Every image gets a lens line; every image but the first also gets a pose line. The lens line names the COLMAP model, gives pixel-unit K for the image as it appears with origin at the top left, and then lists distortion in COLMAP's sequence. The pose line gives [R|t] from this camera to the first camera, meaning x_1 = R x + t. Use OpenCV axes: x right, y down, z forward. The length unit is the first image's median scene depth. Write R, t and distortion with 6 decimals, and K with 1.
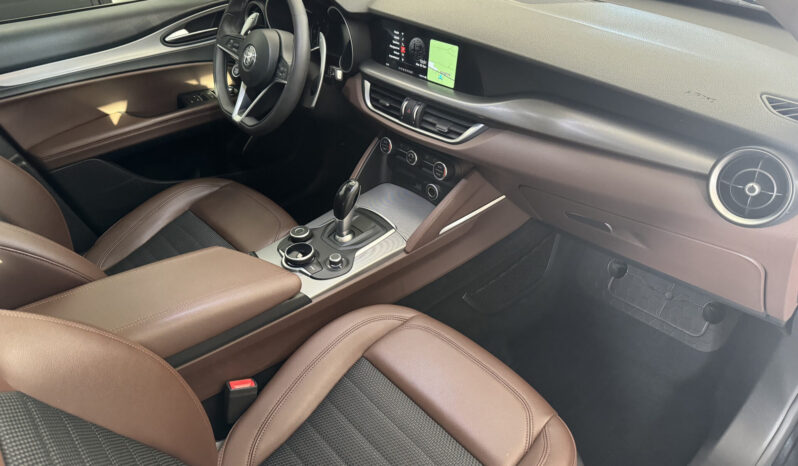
lens RADIAL K [[564.2, 0, 399.0], [0, 564.2, 233.0], [0, 0, 1]] dist [0.035632, -0.003565]
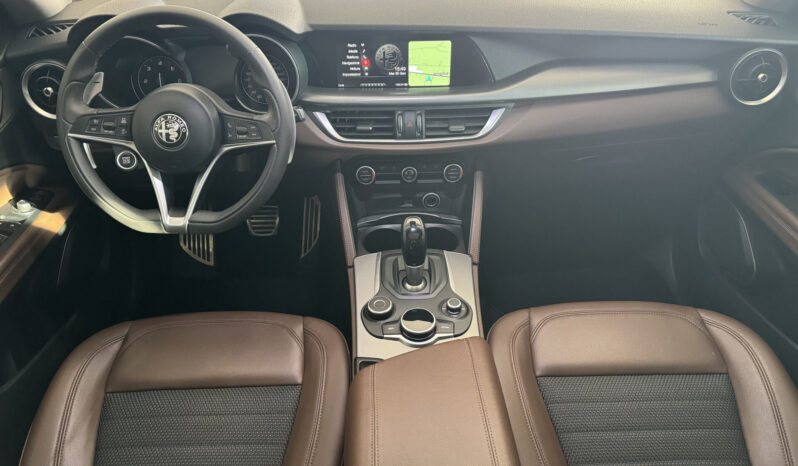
lens RADIAL K [[564.2, 0, 399.0], [0, 564.2, 233.0], [0, 0, 1]] dist [0.035632, -0.003565]
pose [[0.646061, -0.430233, 0.630479, -0.629385], [0.421660, 0.889699, 0.175040, -0.226908], [-0.636245, 0.152761, 0.756212, 0.361269]]
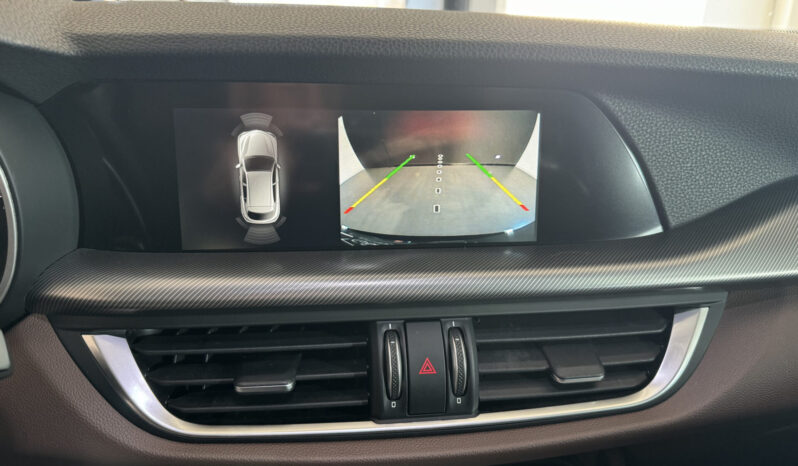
lens RADIAL K [[564.2, 0, 399.0], [0, 564.2, 233.0], [0, 0, 1]] dist [0.035632, -0.003565]
pose [[0.560732, -0.160493, 0.812294, -0.188806], [0.446195, 0.884974, -0.133158, -0.241415], [-0.697488, 0.437108, 0.567845, 0.834907]]
